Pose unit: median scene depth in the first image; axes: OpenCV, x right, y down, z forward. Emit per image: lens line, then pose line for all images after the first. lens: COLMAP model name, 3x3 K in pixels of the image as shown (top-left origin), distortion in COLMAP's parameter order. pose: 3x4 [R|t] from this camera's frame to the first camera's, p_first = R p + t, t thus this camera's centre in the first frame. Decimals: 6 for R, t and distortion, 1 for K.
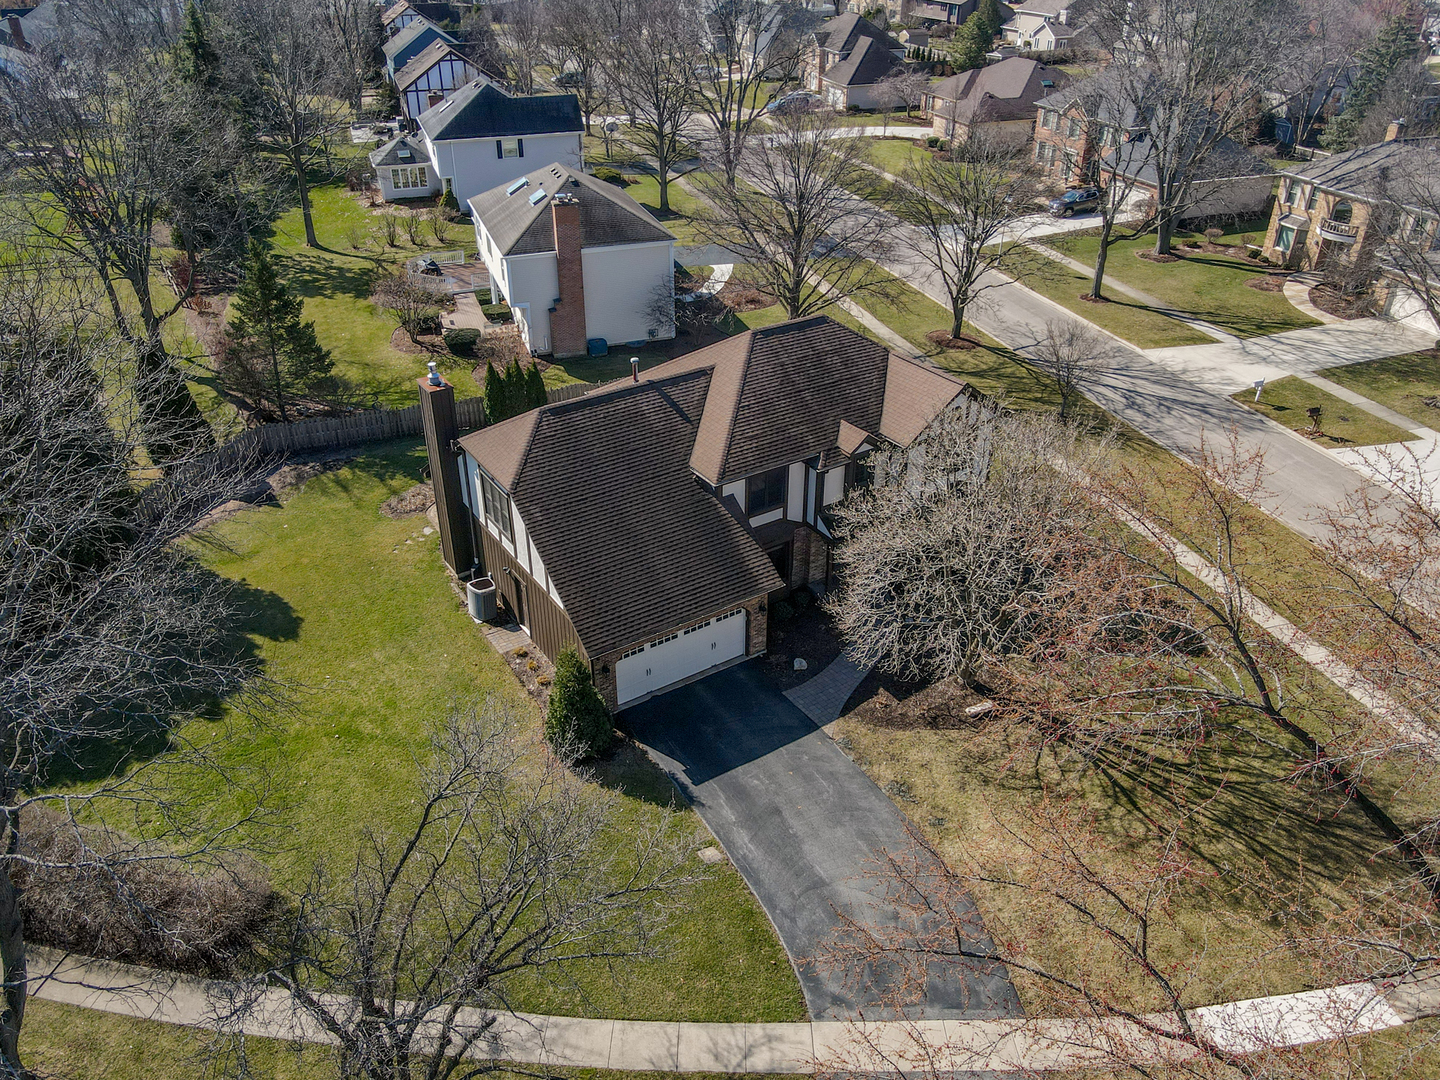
lens RADIAL K [[1073.9, 0, 704.0], [0, 1073.9, 540.4], [0, 0, 1]] dist [0.006157, 0.003384]
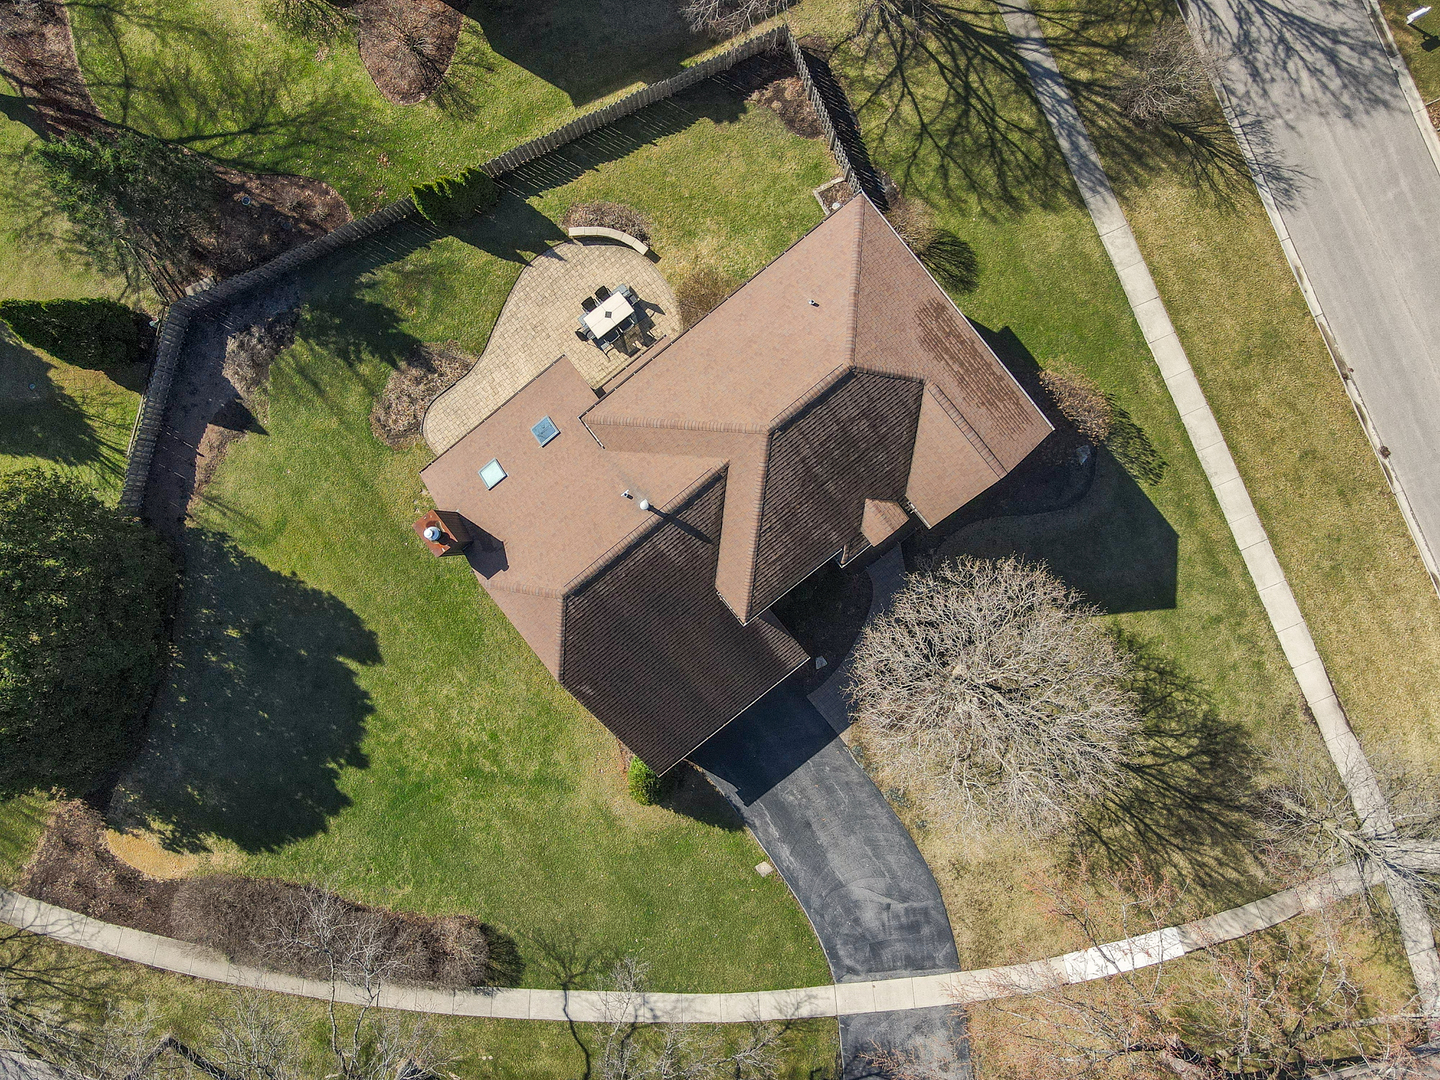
lens RADIAL K [[1073.9, 0, 704.0], [0, 1073.9, 540.4], [0, 0, 1]] dist [0.006157, 0.003384]
pose [[0.994467, -0.100865, -0.029359, 0.012146], [0.076787, 0.507222, 0.858388, -1.167788], [-0.071690, -0.855893, 0.512160, 0.622265]]
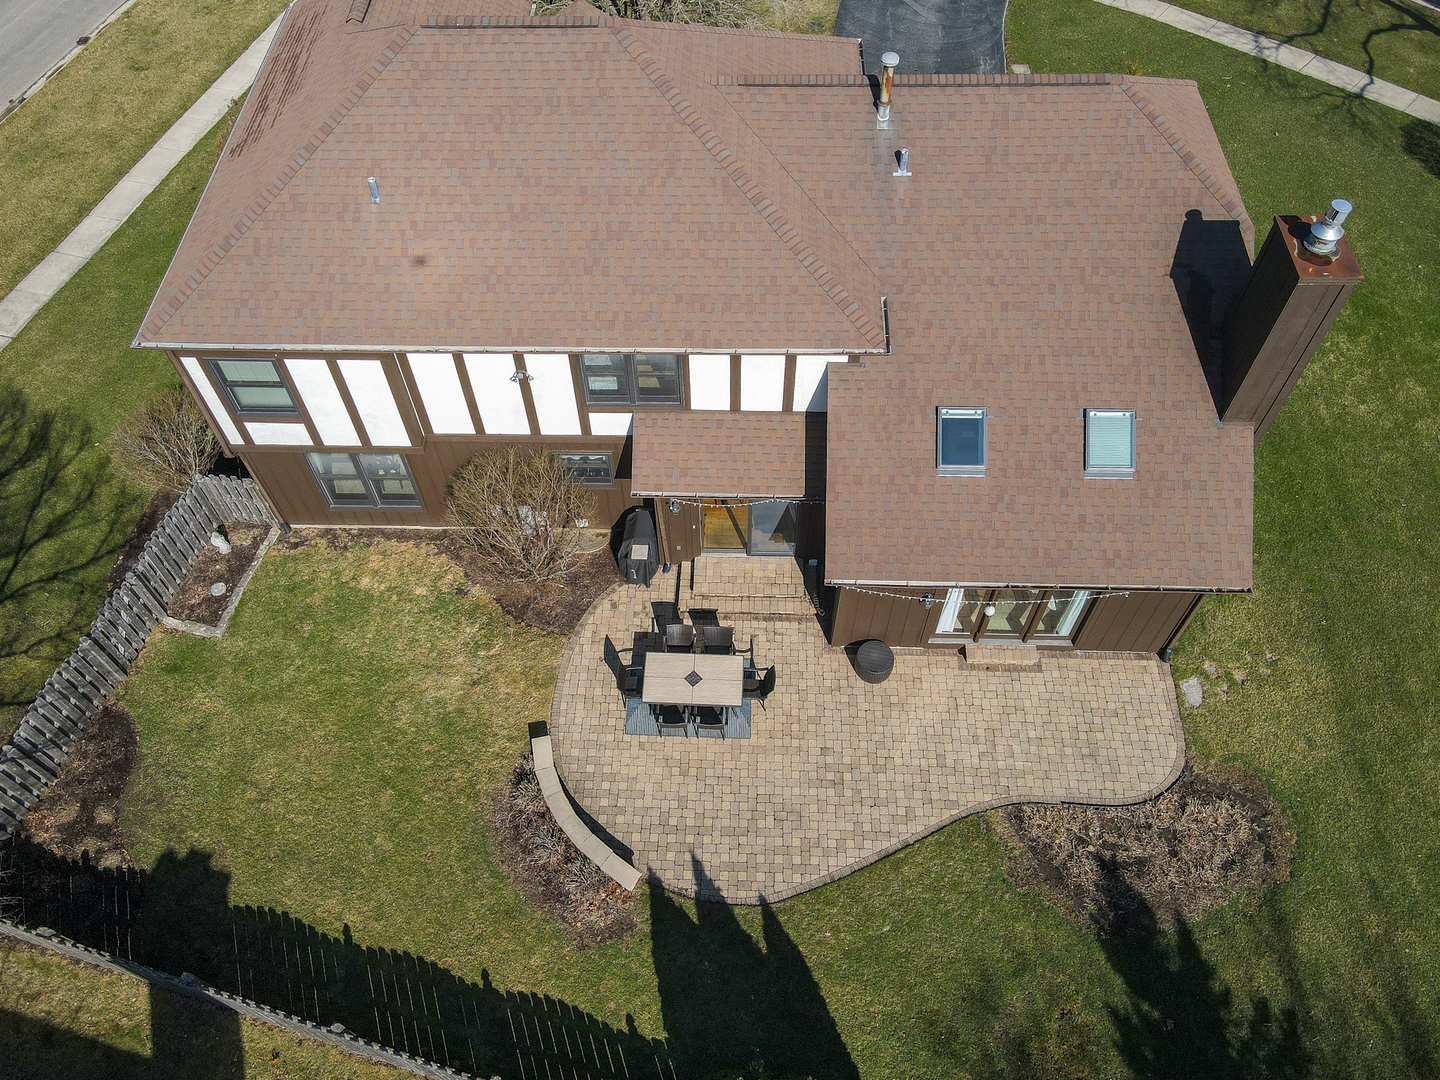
lens RADIAL K [[1073.9, 0, 704.0], [0, 1073.9, 540.4], [0, 0, 1]] dist [0.006157, 0.003384]
pose [[-0.822423, -0.453338, 0.343665, -0.312156], [0.314320, 0.141402, 0.938727, -0.743518], [-0.474156, 0.880051, 0.026201, 1.504567]]
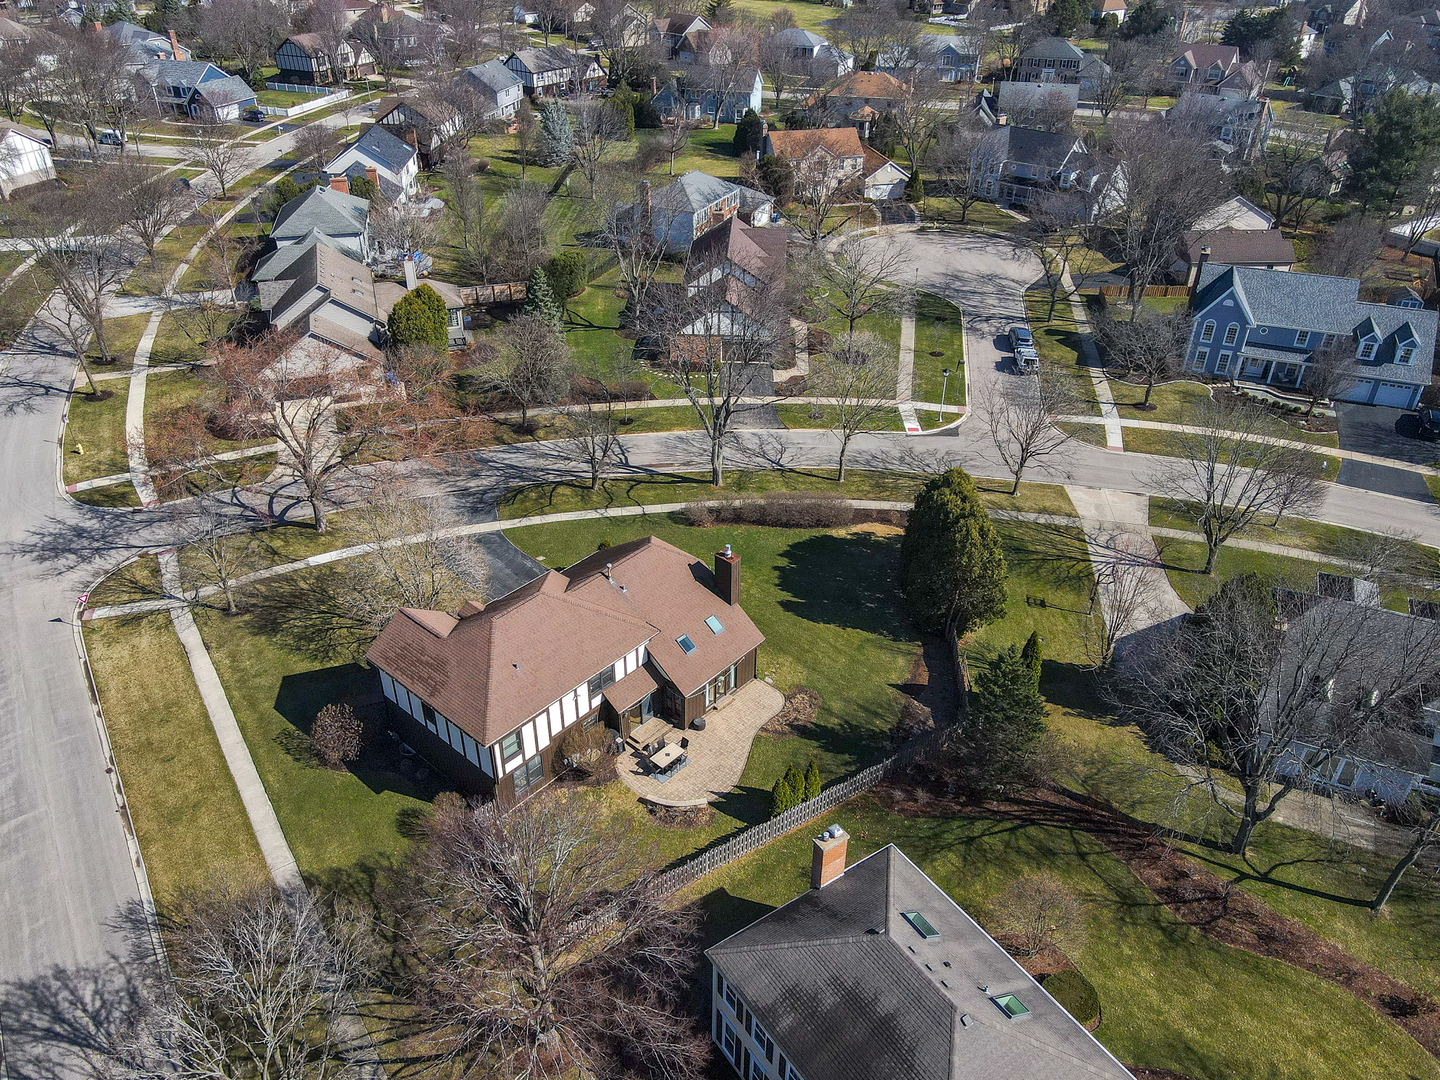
lens RADIAL K [[1073.9, 0, 704.0], [0, 1073.9, 540.4], [0, 0, 1]] dist [0.006157, 0.003384]
pose [[-0.964442, 0.149523, -0.217931, 0.181148], [-0.130321, 0.448318, 0.884323, -2.032088], [0.229929, 0.881280, -0.412891, 2.075549]]
